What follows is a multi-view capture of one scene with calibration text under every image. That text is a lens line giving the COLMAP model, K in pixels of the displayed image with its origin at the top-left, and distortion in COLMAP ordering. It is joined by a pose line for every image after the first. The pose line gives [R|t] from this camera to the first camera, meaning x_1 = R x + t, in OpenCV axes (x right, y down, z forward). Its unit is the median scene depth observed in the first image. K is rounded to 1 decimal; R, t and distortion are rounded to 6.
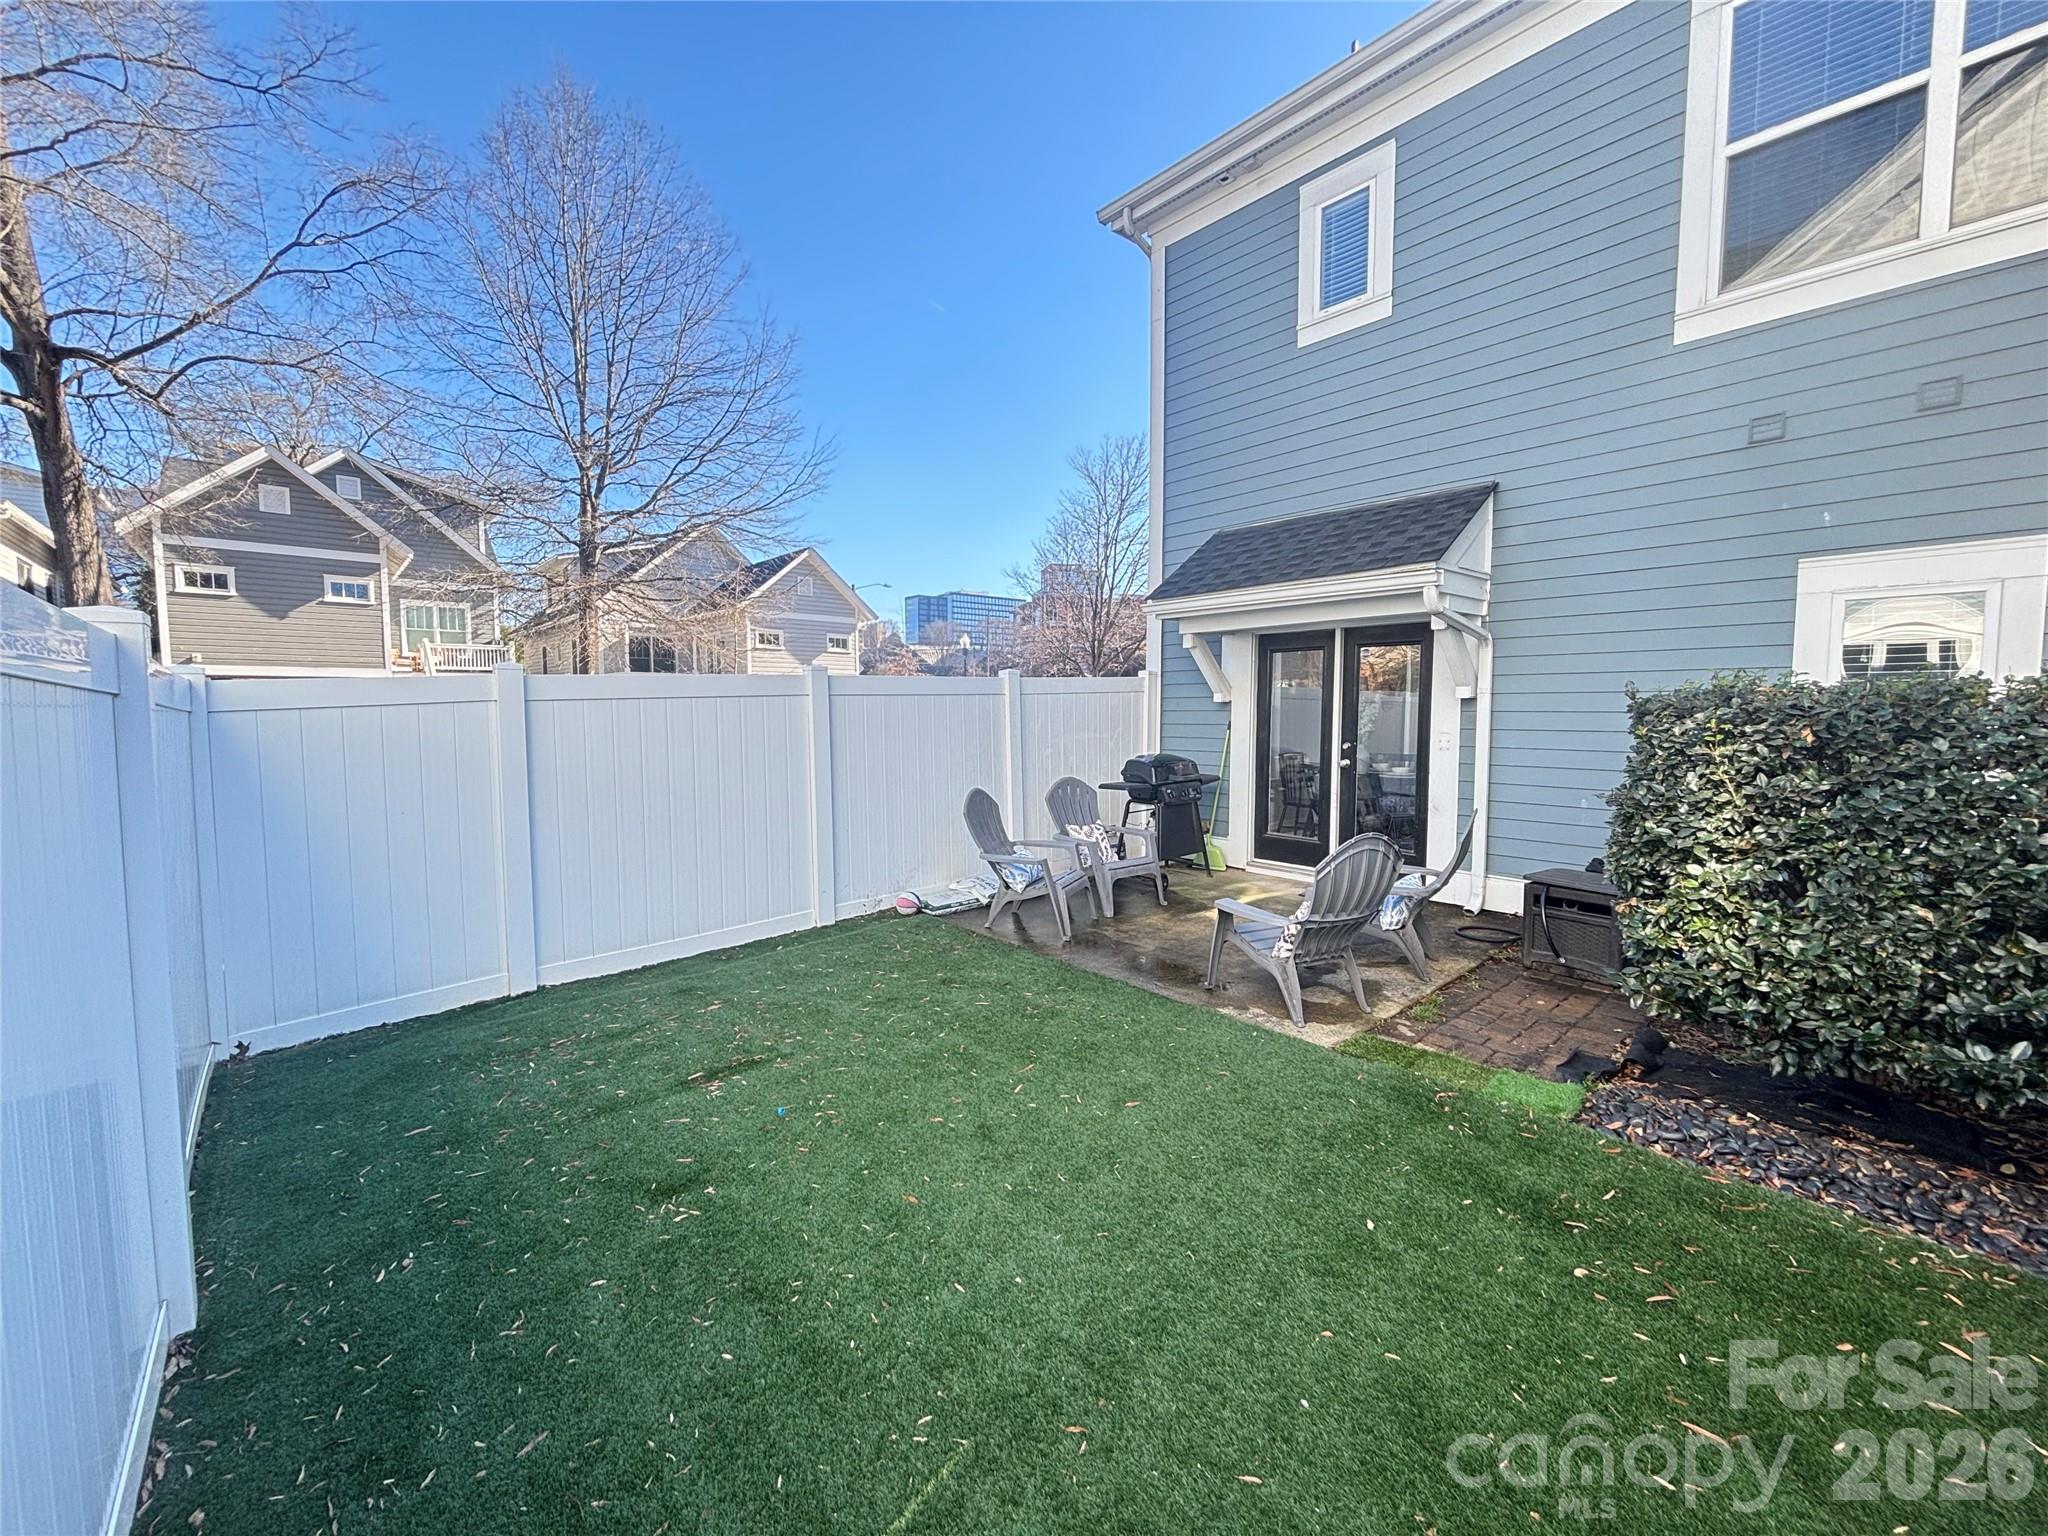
lens RADIAL K [[807.3, 0, 1024.0], [0, 807.3, 768.0], [0, 0, 1]] dist [-0.011852, 0.000200]
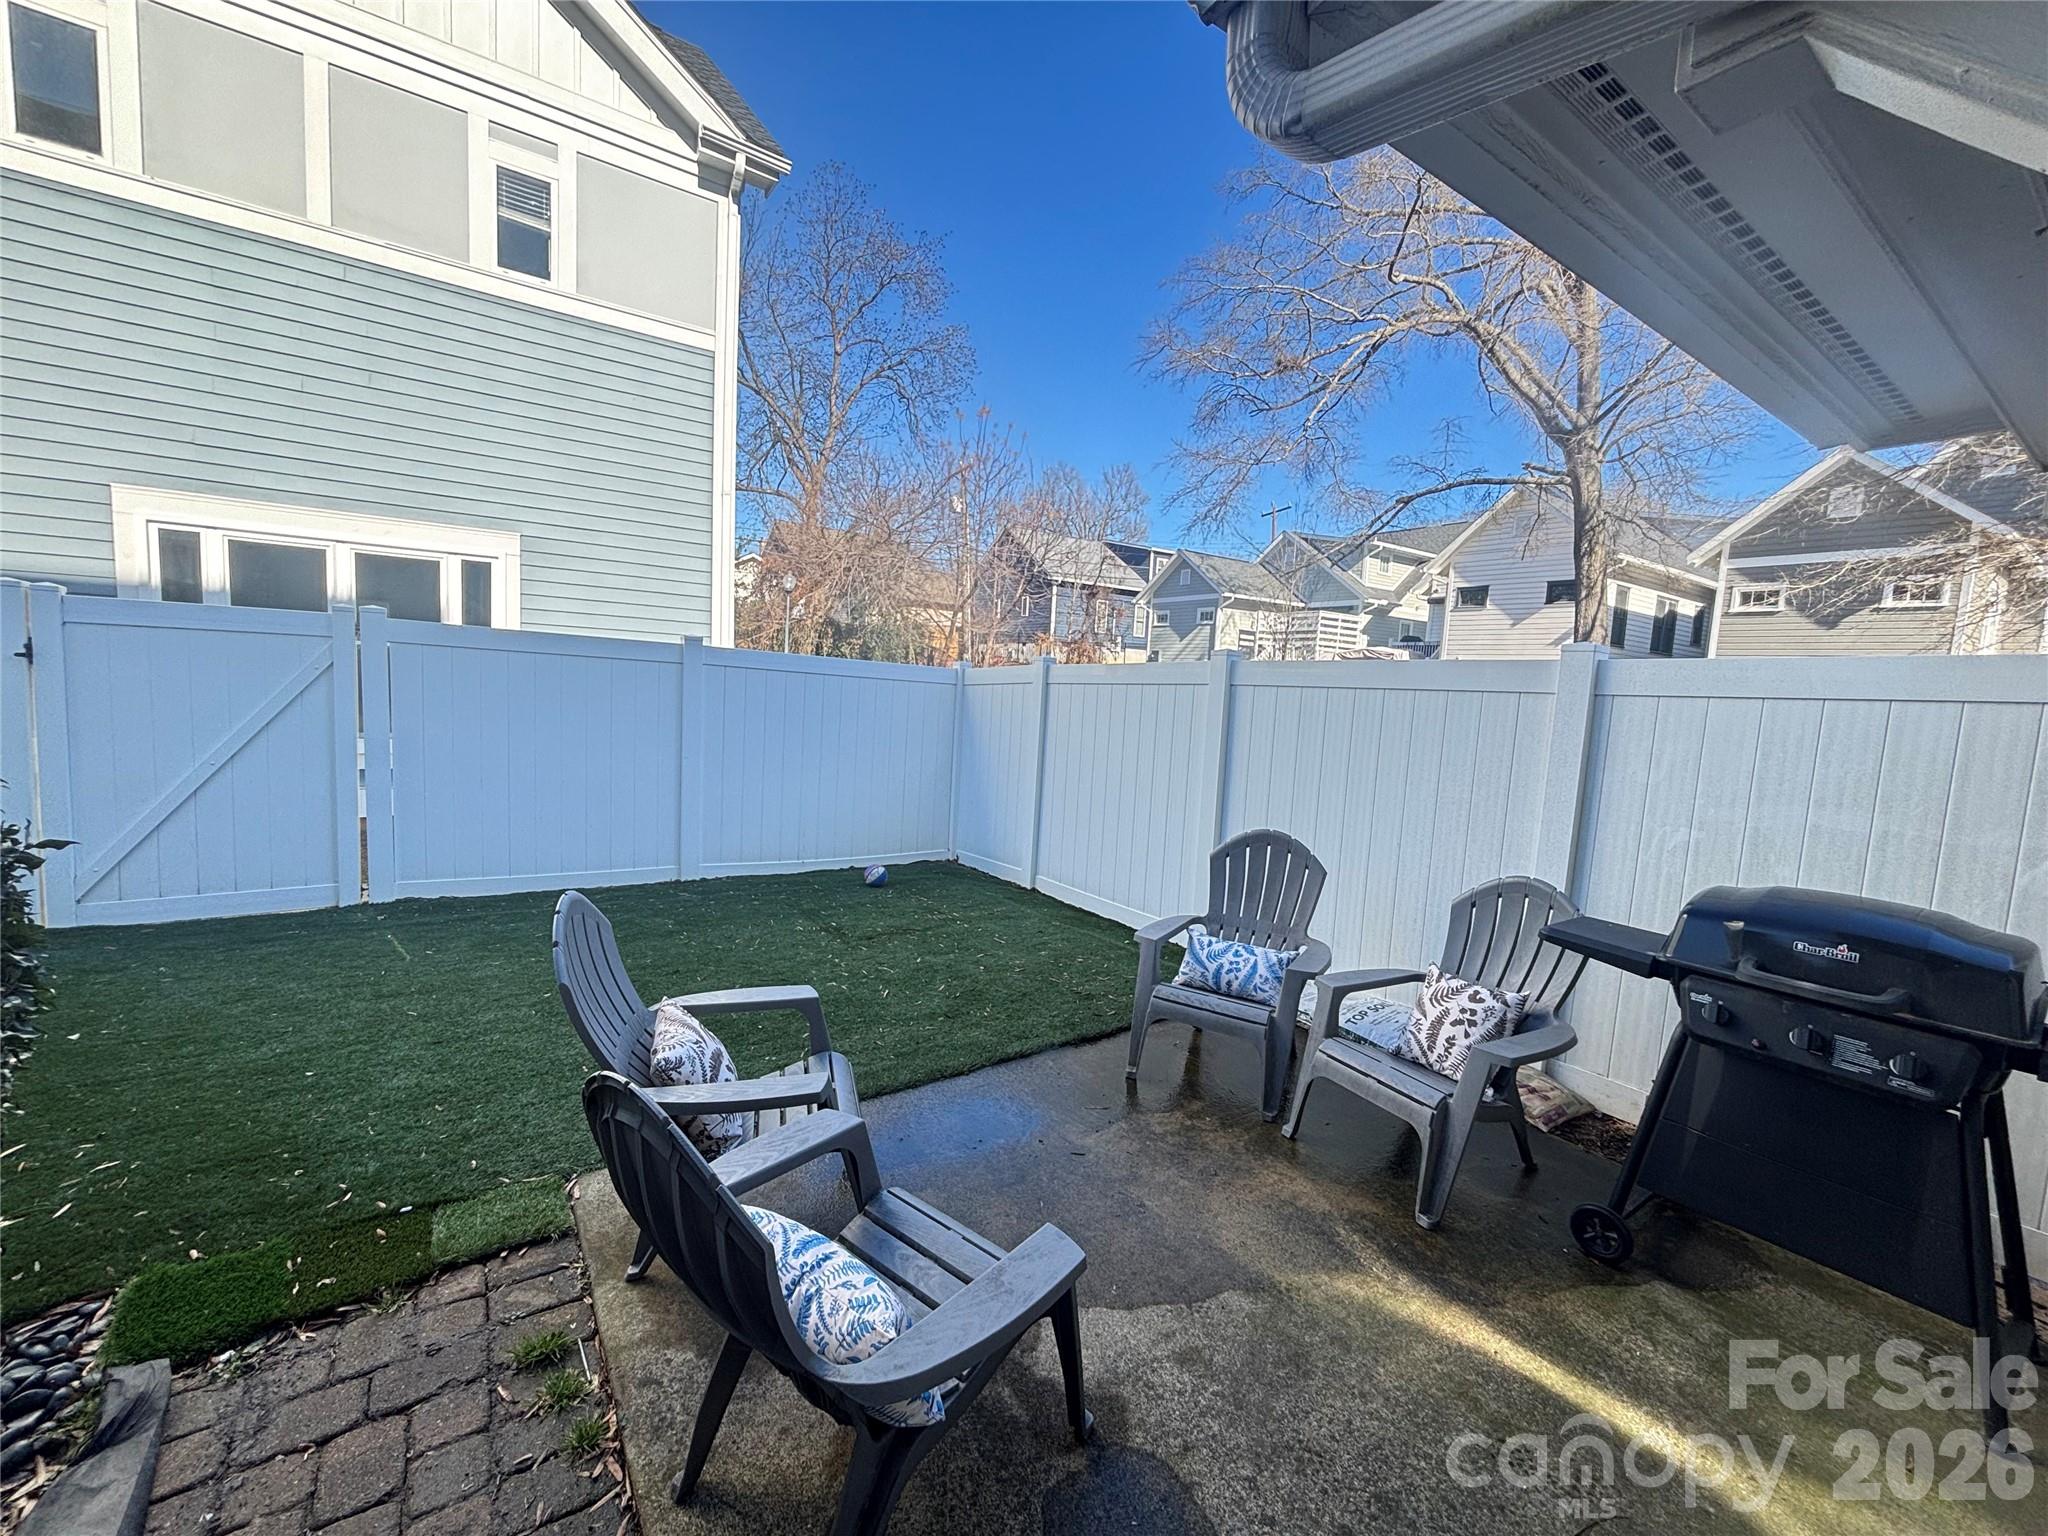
lens RADIAL K [[807.3, 0, 1024.0], [0, 807.3, 768.0], [0, 0, 1]] dist [-0.011852, 0.000200]
pose [[-0.154119, 0.100835, -0.982893, 0.589921], [-0.125583, 0.984712, 0.120714, -0.083137], [0.980039, 0.142039, -0.139100, 0.850341]]
